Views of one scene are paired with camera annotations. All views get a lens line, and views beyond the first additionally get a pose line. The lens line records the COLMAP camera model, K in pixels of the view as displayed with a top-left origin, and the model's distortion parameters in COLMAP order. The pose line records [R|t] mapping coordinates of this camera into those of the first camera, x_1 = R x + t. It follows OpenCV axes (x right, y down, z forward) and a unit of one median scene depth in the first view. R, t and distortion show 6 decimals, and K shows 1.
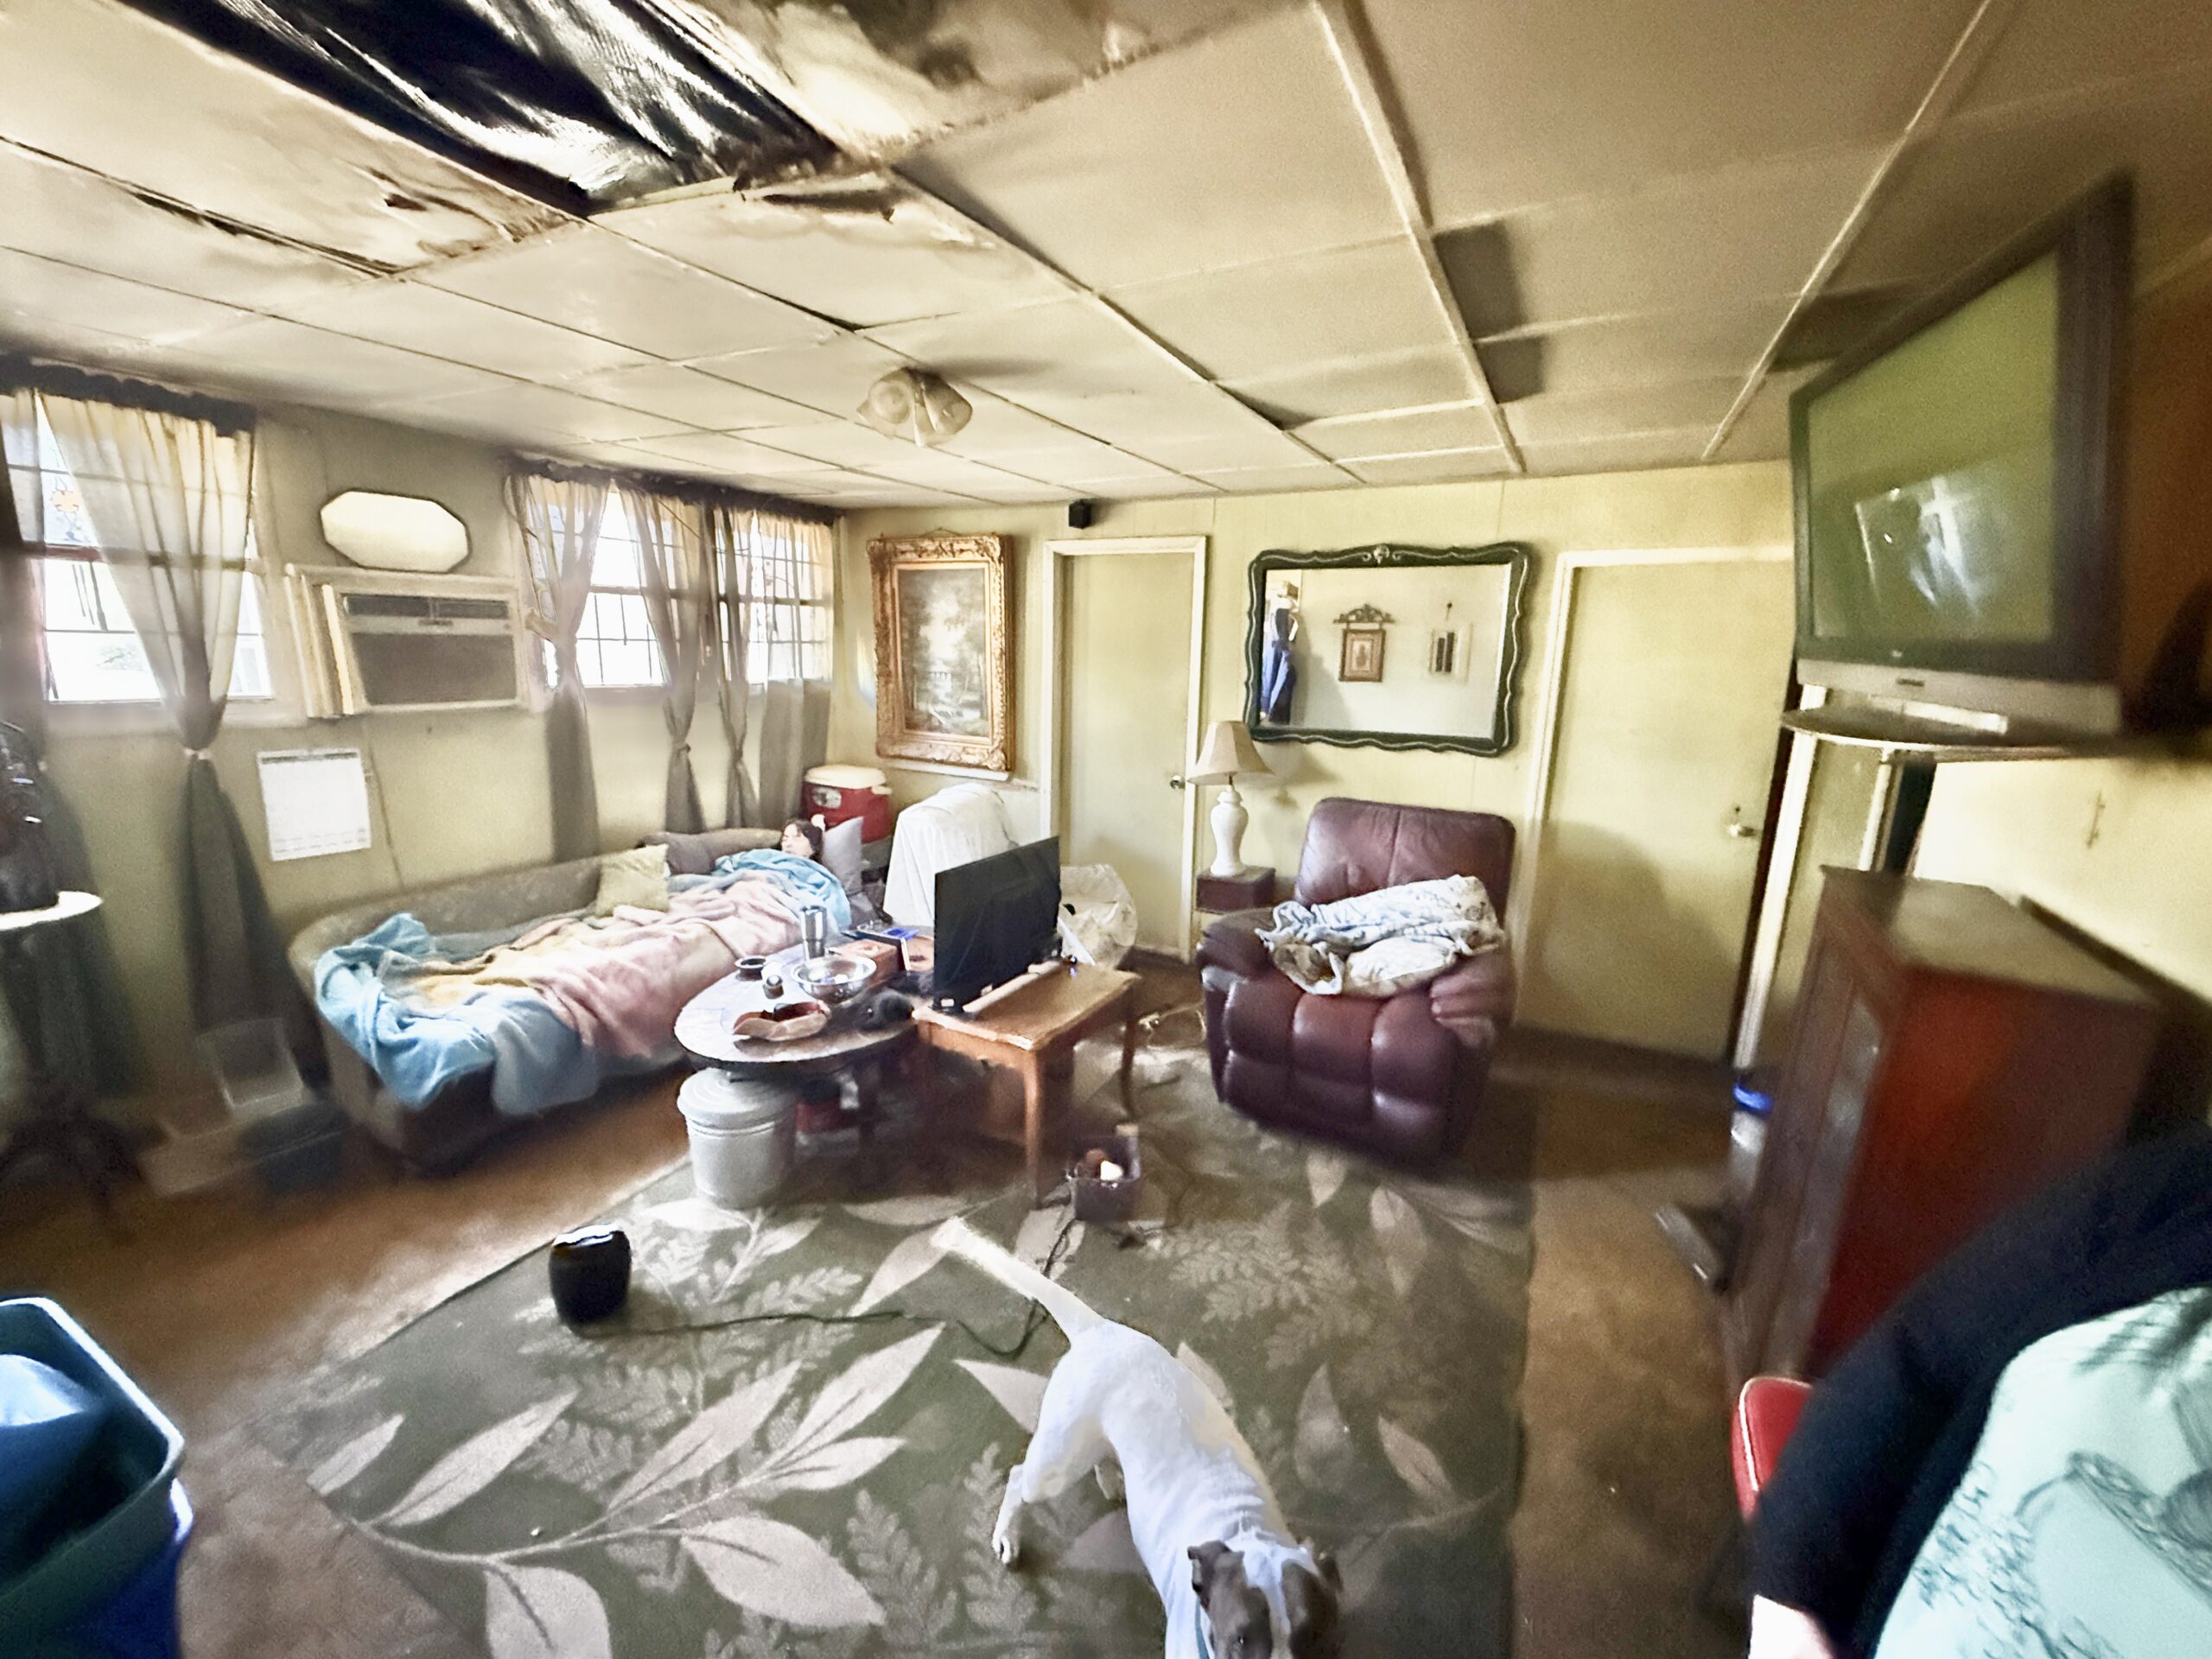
lens RADIAL K [[878.9, 0, 1111.1], [0, 878.9, 829.1], [0, 0, 1]] dist [-0.000976, -0.000345]
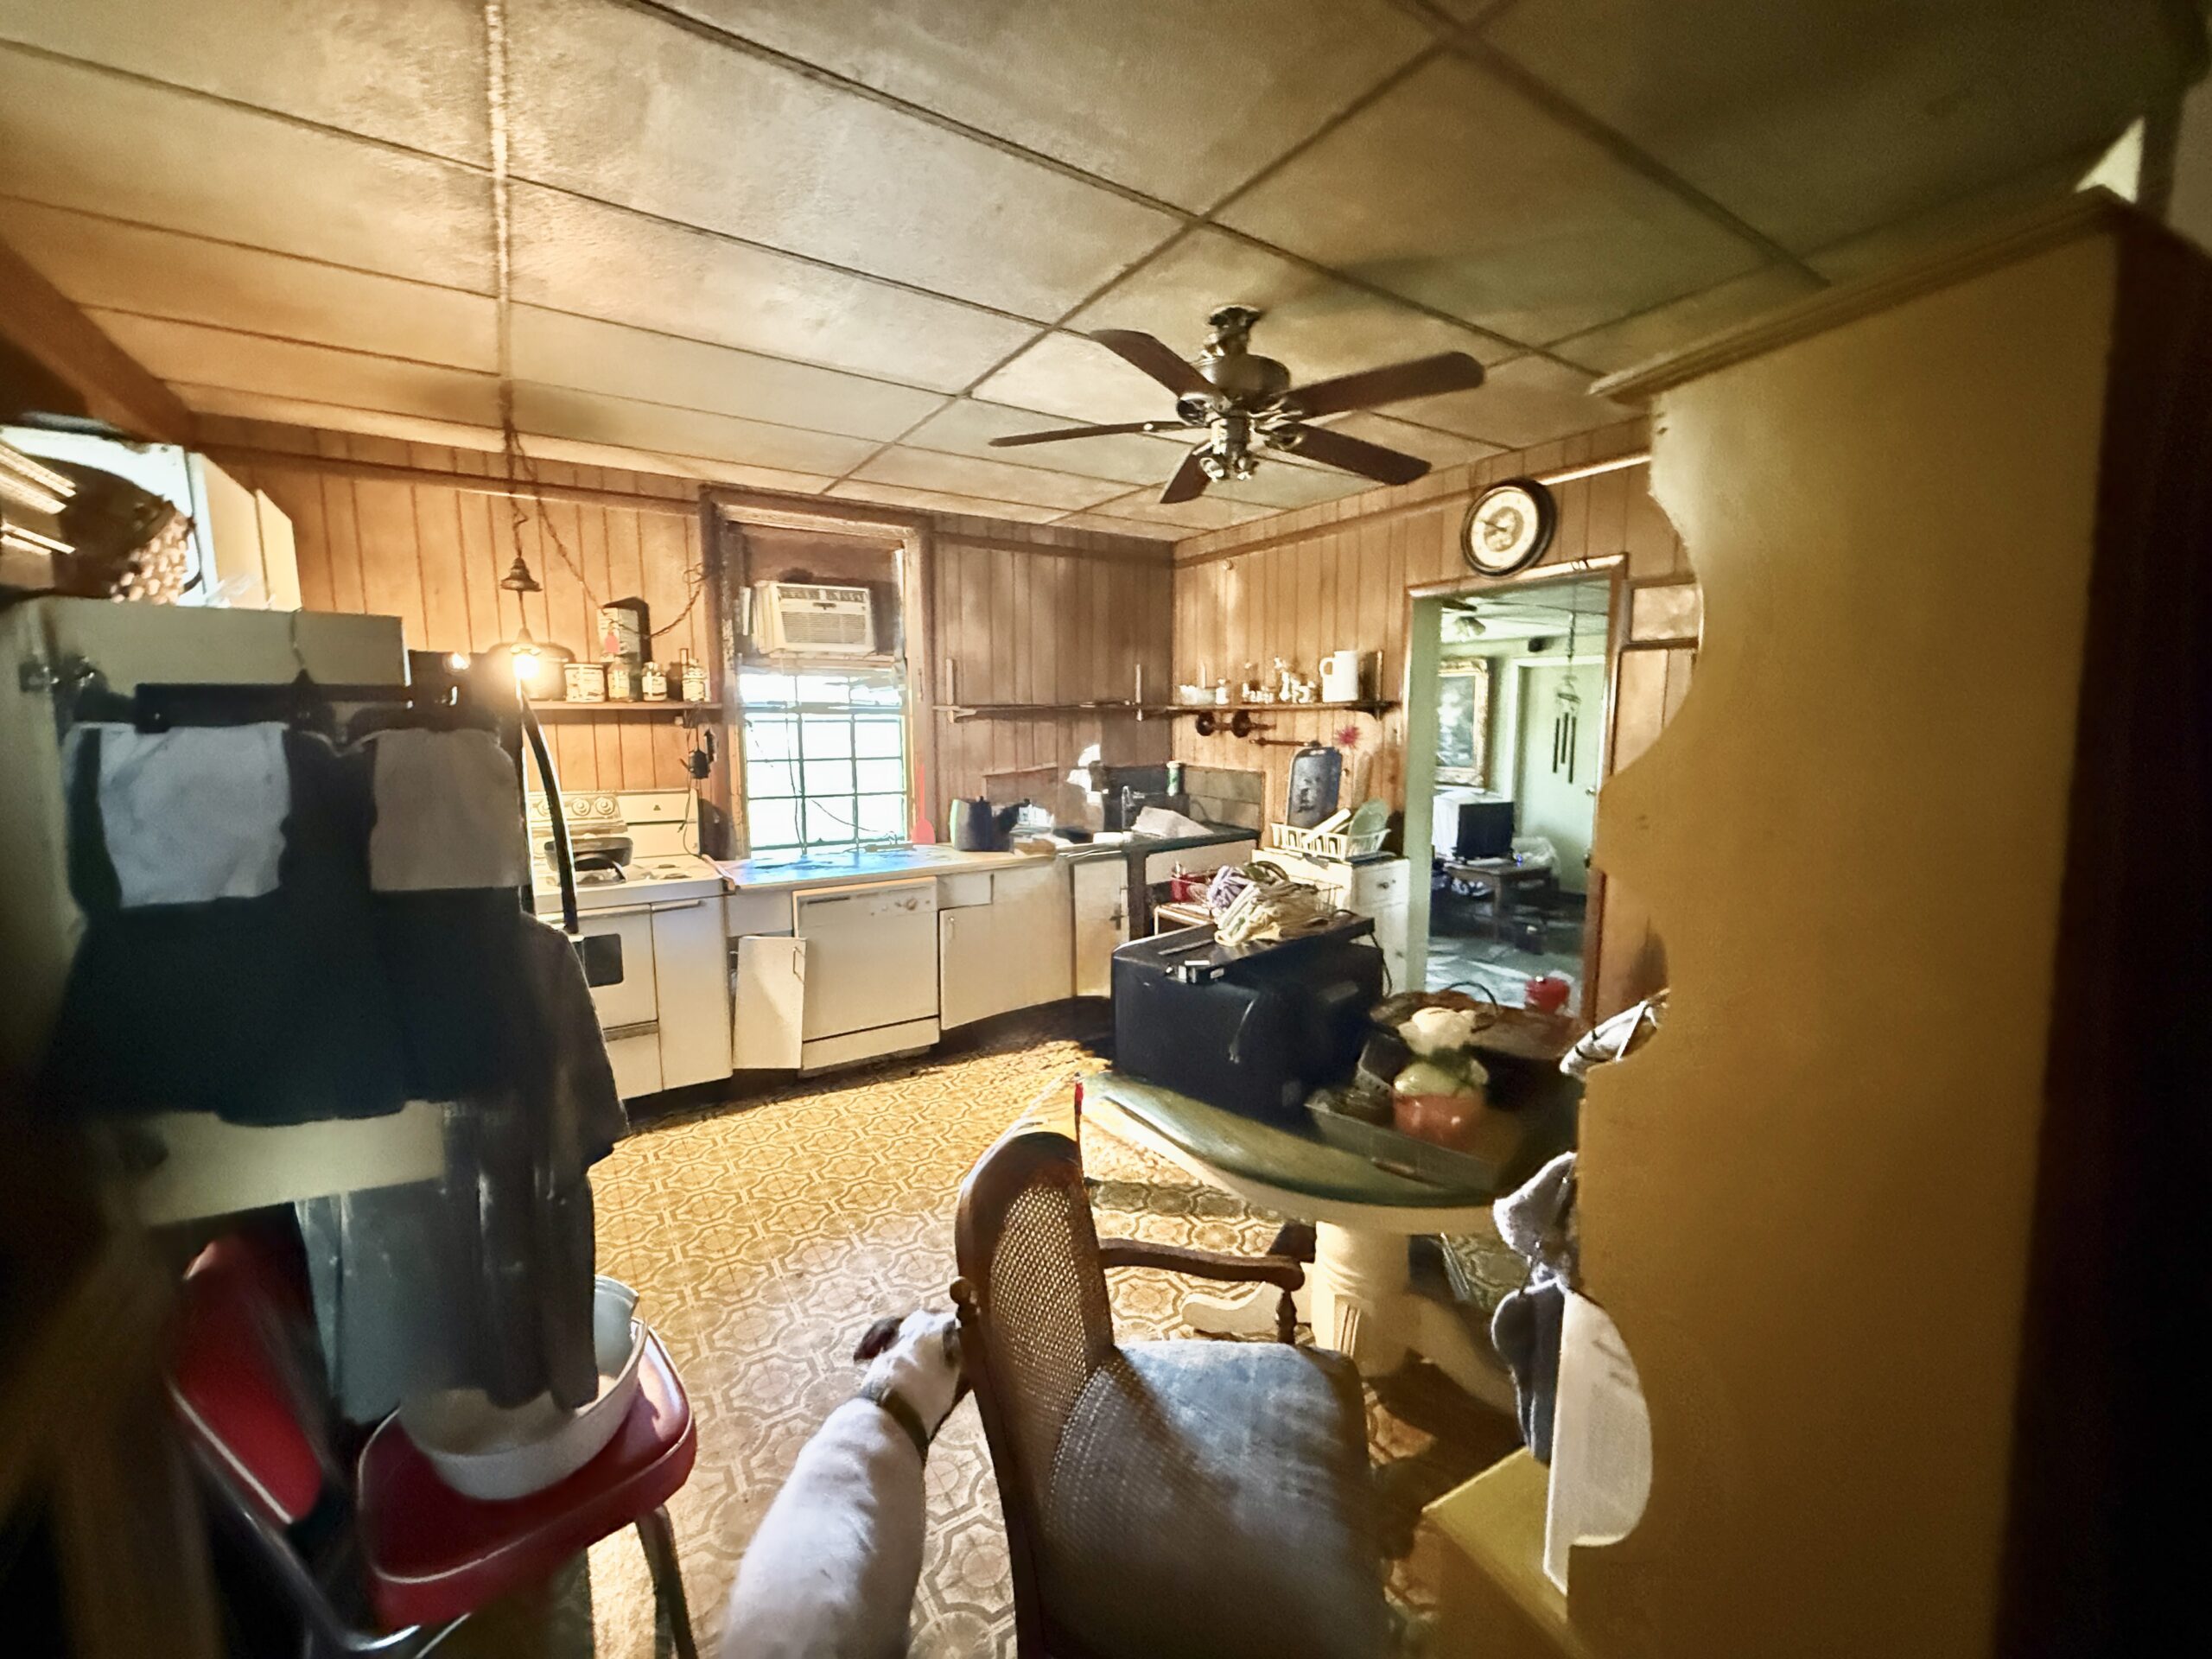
lens RADIAL K [[878.9, 0, 1112.6], [0, 878.9, 829.8], [0, 0, 1]] dist [-0.000976, -0.000345]
pose [[0.882960, 0.034791, -0.468158, 0.068290], [-0.077350, 0.994402, -0.071987, 0.266463], [0.463032, 0.099774, 0.880708, -1.163801]]
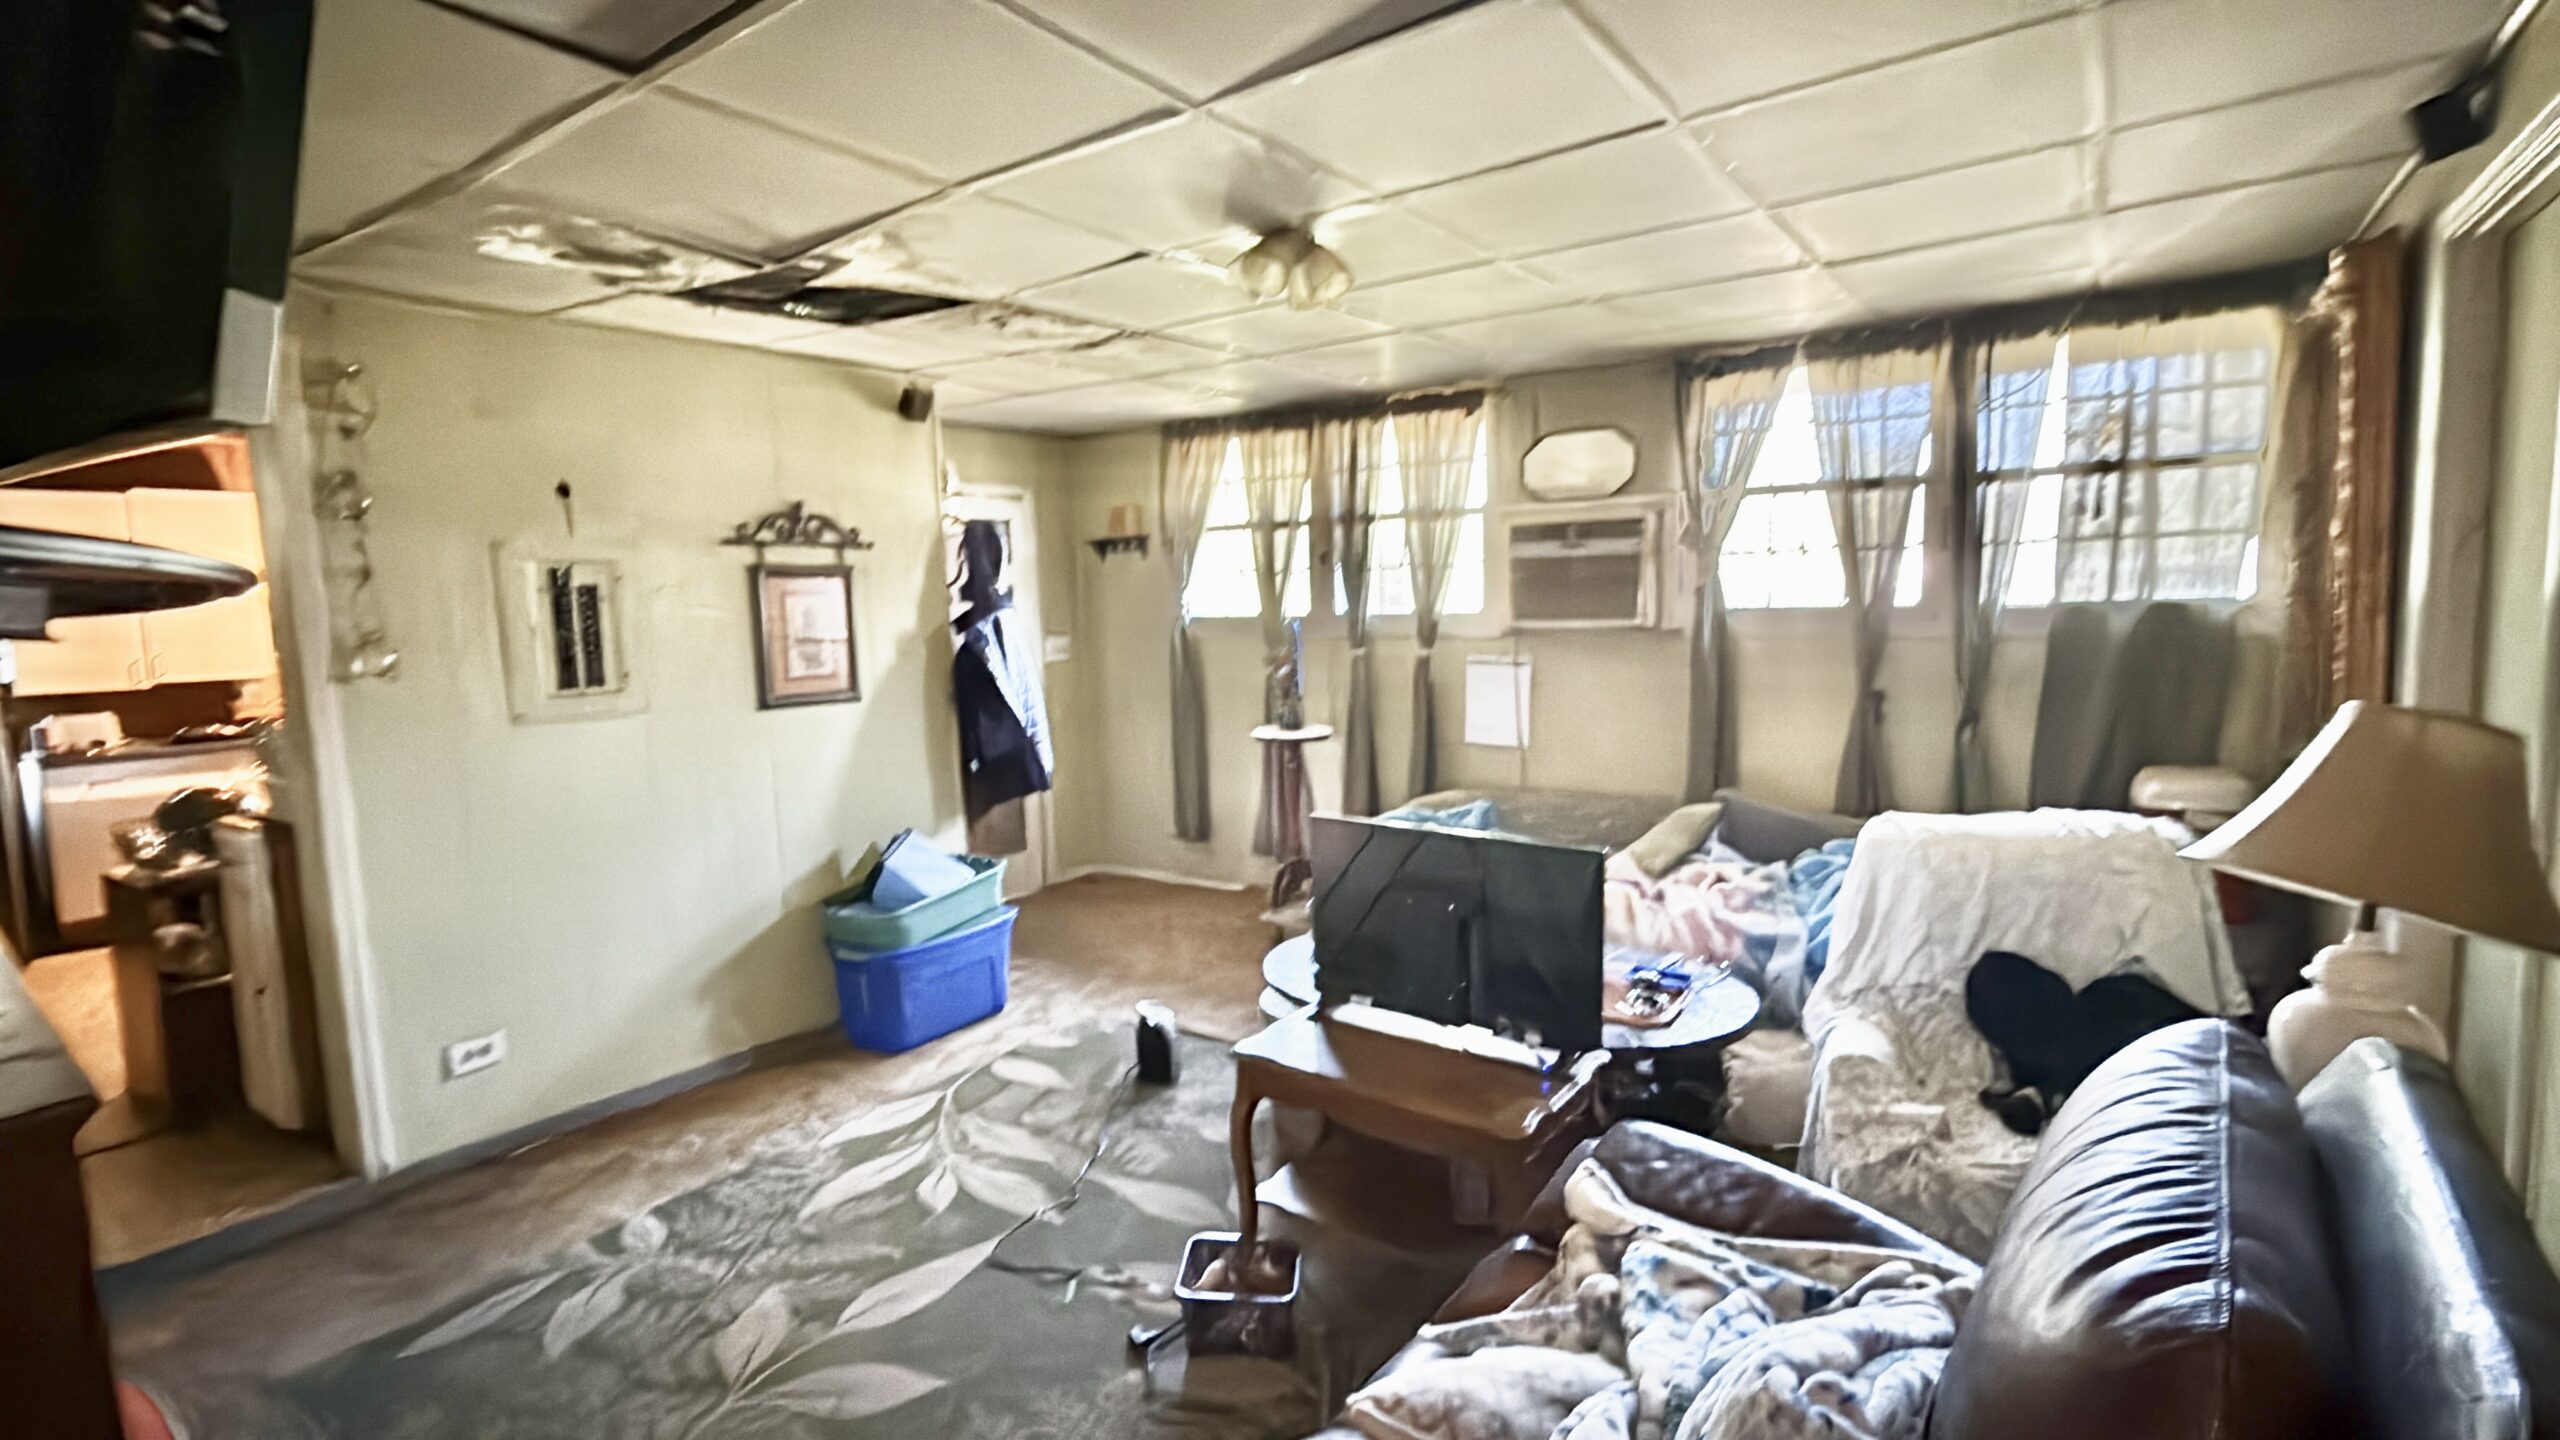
lens RADIAL K [[1162.4, 0, 1282.3], [0, 1162.4, 724.6], [0, 0, 1]] dist [0.002696, 0.000235]
pose [[-0.127036, 0.089182, -0.987881, 0.594877], [-0.180876, 0.977168, 0.111475, -0.101413], [0.975267, 0.192845, -0.108004, 0.743357]]
